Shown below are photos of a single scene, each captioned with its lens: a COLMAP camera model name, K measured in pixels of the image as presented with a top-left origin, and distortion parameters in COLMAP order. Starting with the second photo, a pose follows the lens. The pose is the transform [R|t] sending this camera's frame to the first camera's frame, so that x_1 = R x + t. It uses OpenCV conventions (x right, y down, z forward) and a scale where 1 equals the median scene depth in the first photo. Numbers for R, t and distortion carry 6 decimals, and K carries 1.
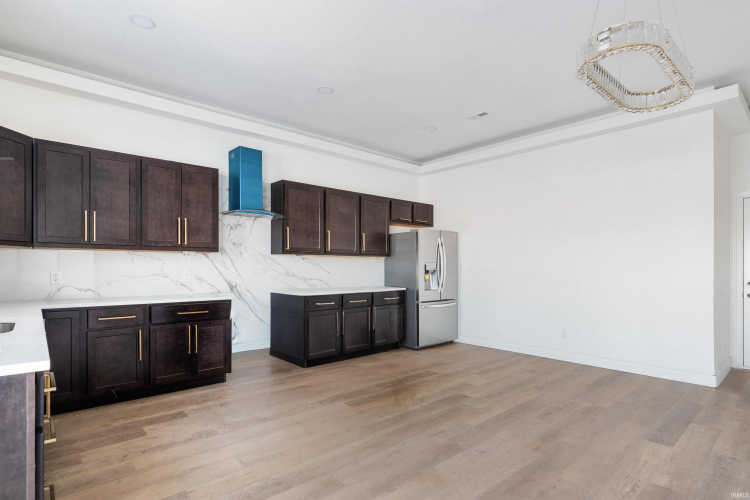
lens RADIAL K [[385.2, 0, 376.4], [0, 385.2, 265.1], [0, 0, 1]] dist [-0.017593, 0.000092]
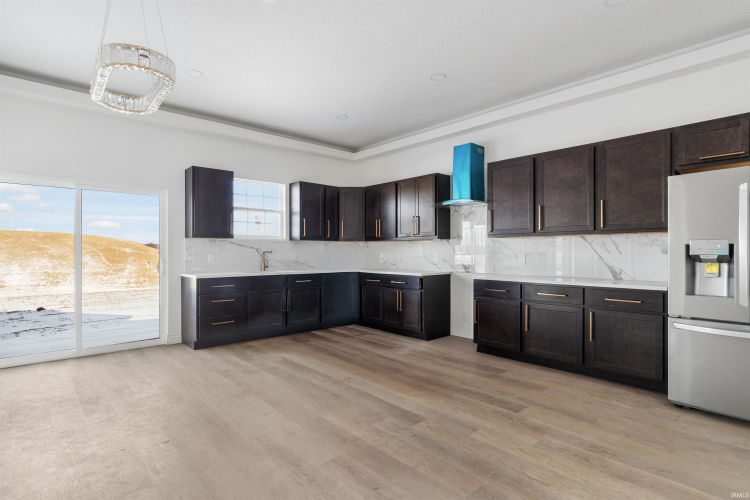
lens RADIAL K [[385.2, 0, 375.4], [0, 385.2, 250.5], [0, 0, 1]] dist [-0.017593, 0.000092]
pose [[0.007007, -0.002320, -0.999973, 0.771216], [0.006889, 0.999974, -0.002272, 0.005552], [0.999952, -0.006873, 0.007023, 0.720008]]
